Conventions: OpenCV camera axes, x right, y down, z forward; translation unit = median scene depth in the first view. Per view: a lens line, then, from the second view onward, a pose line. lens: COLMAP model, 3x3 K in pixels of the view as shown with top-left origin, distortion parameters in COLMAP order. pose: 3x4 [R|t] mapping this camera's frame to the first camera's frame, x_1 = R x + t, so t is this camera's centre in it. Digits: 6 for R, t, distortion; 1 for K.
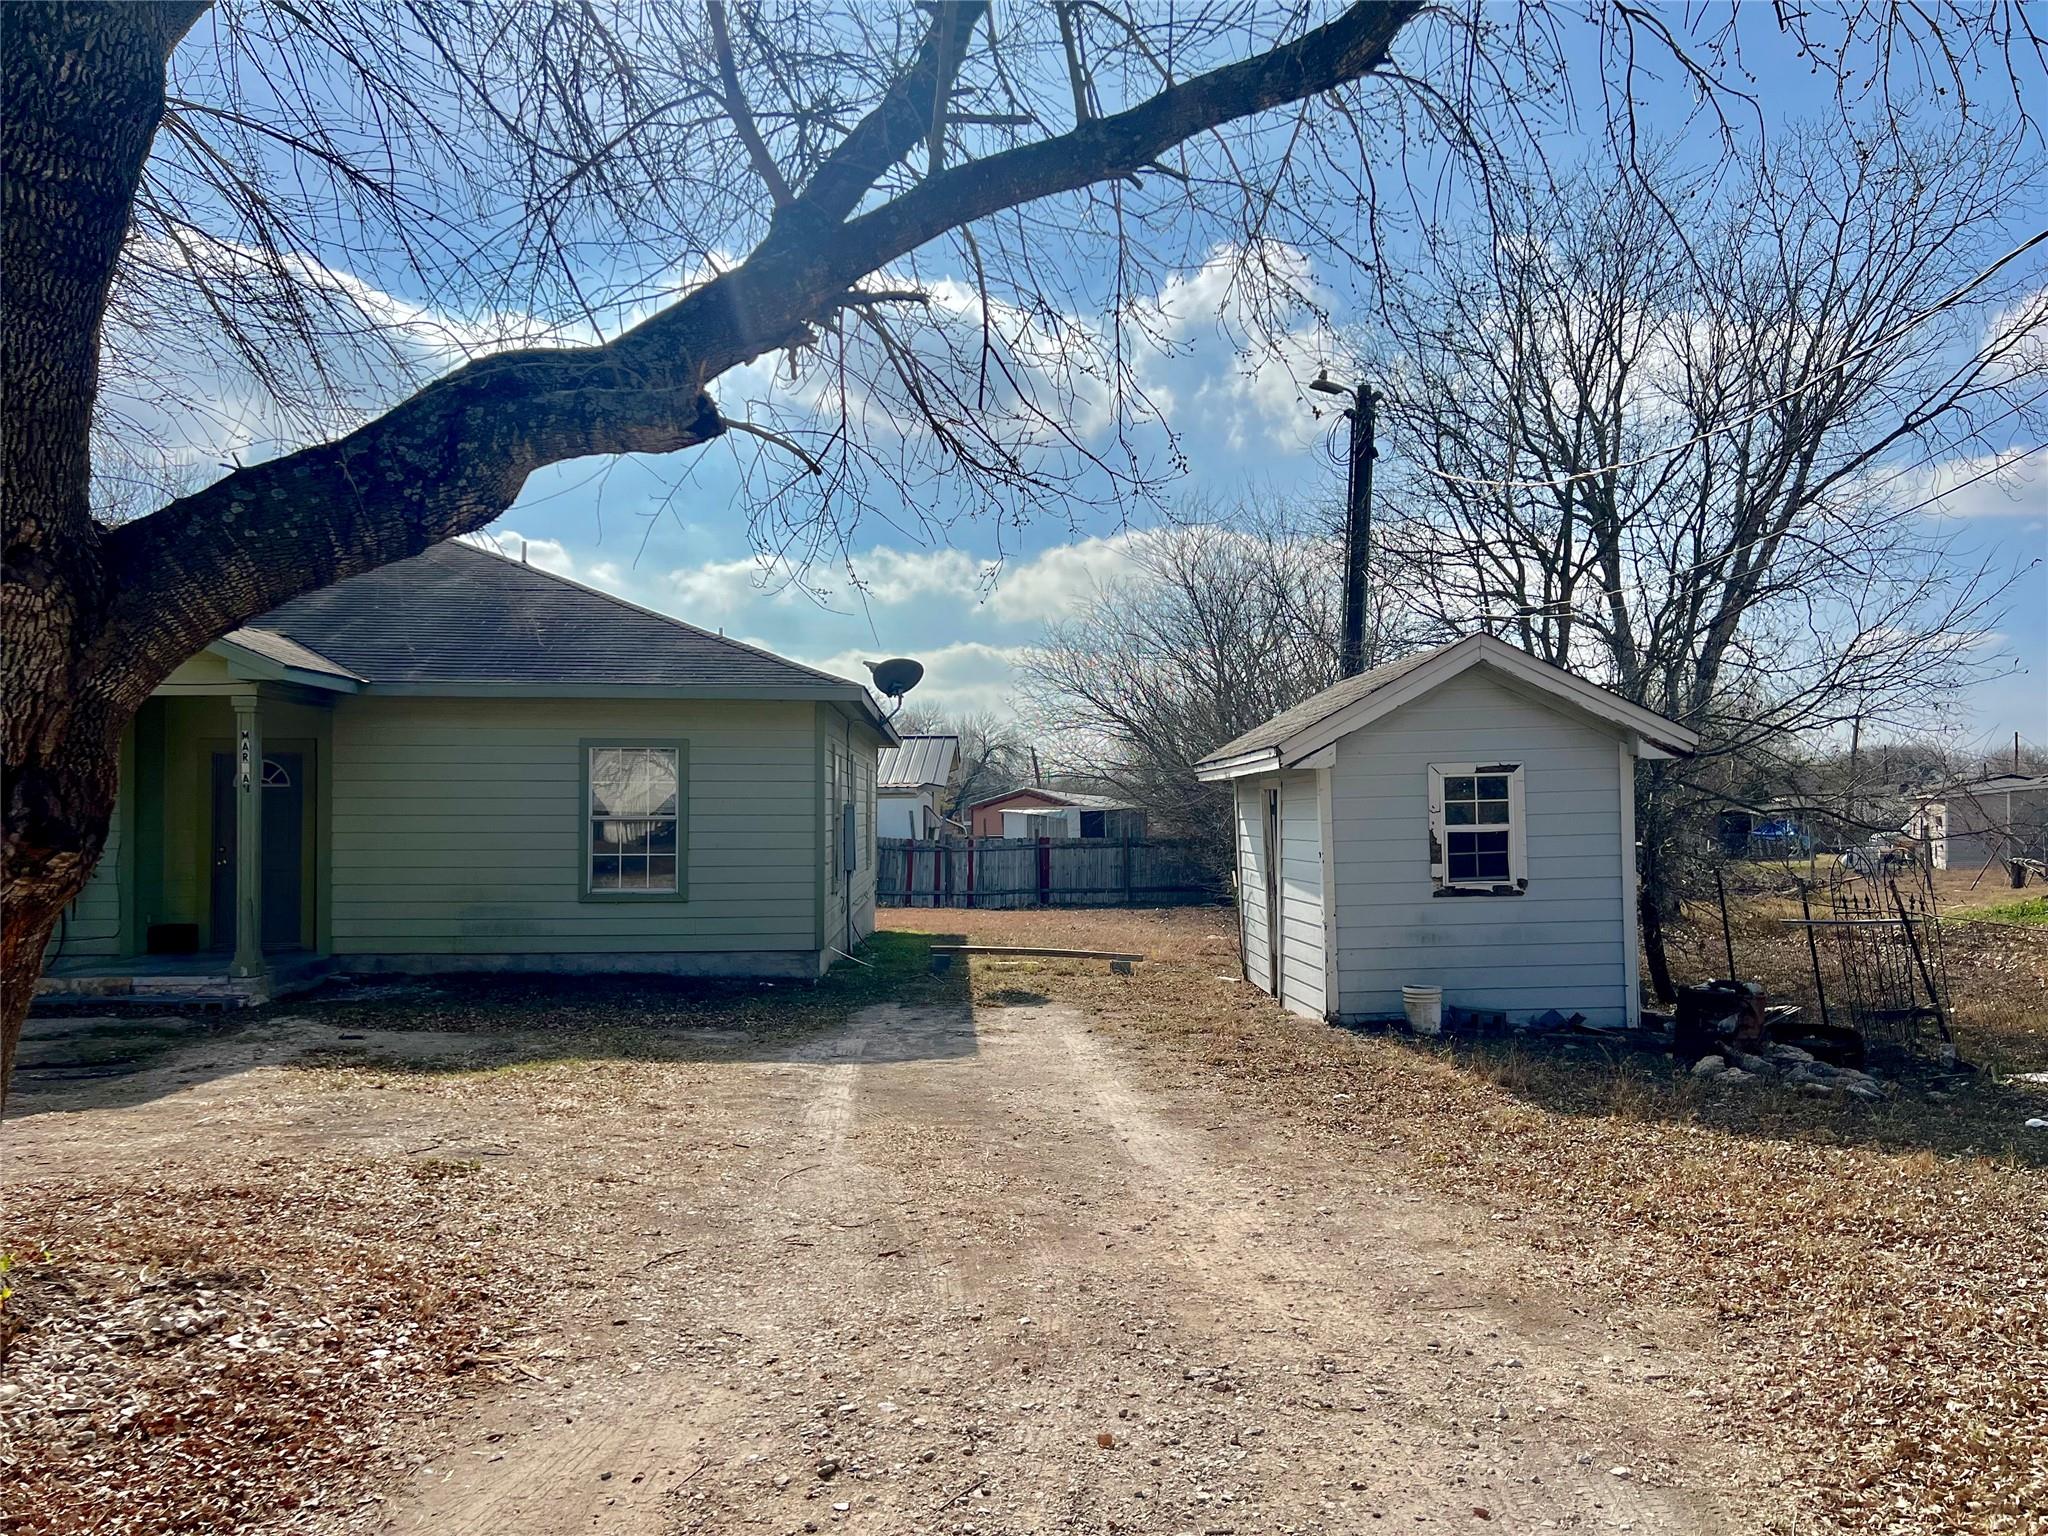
lens RADIAL K [[1529.3, 0, 1023.0], [0, 1529.3, 763.1], [0, 0, 1]] dist [0.044831, -0.058136]
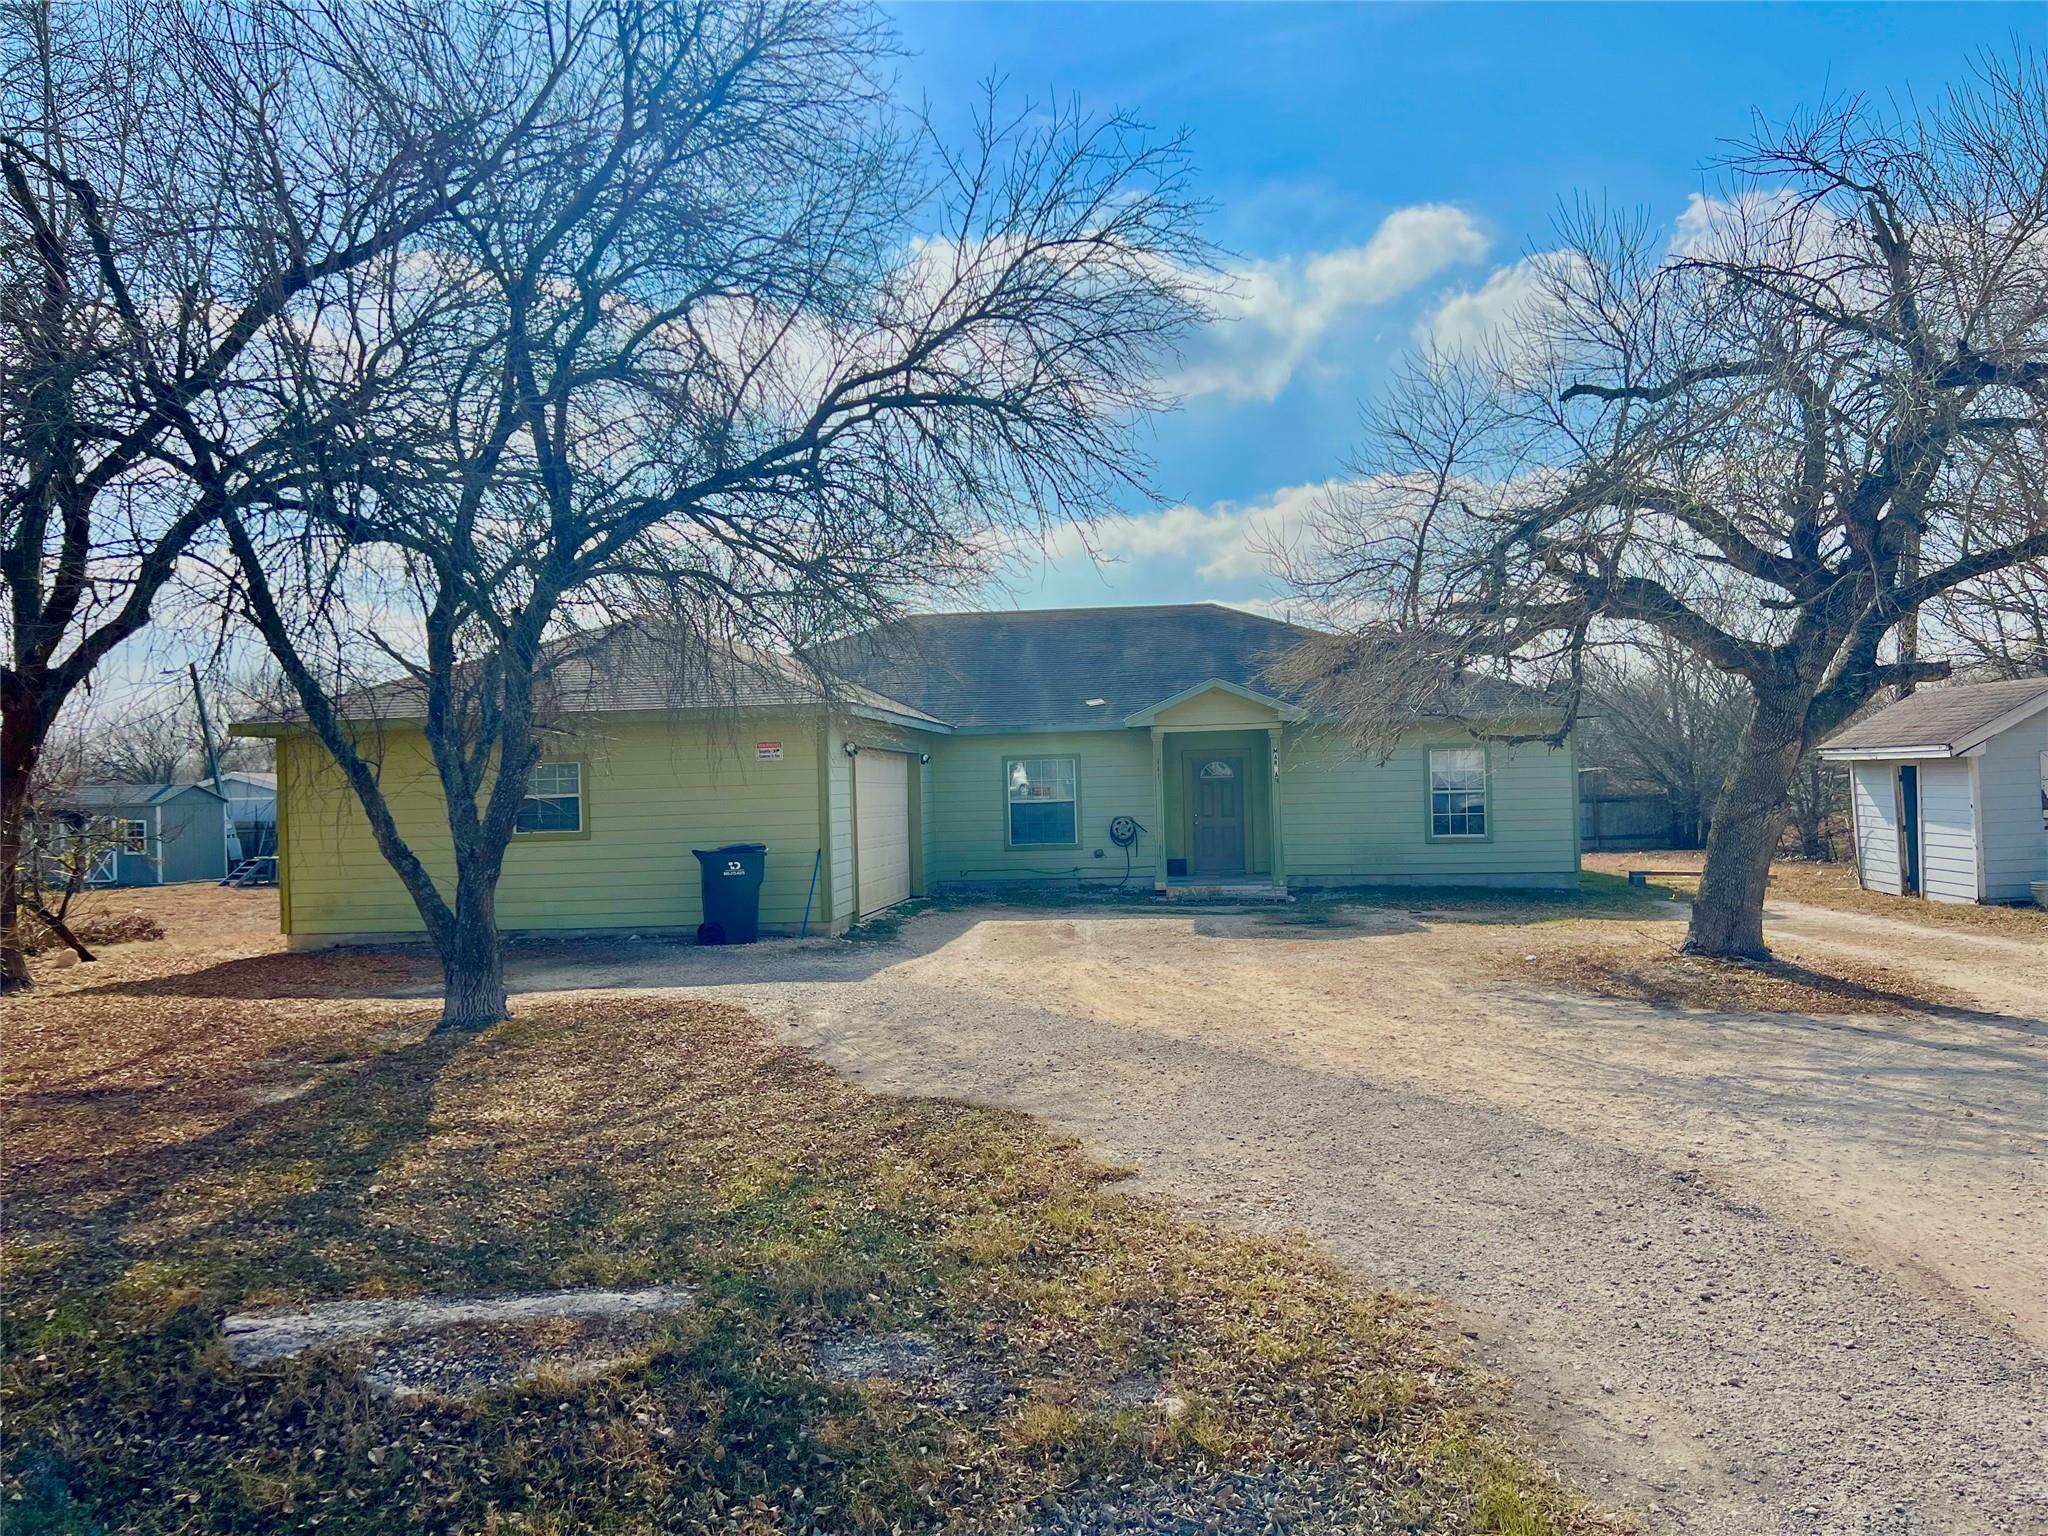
lens RADIAL K [[1529.3, 0, 1023.5], [0, 1529.3, 767.5], [0, 0, 1]] dist [0.044831, -0.058136]
pose [[0.984898, -0.029490, -0.170603, -0.552134], [0.033478, 0.999228, 0.020548, -0.053982], [0.169866, -0.025949, 0.985126, -0.873882]]
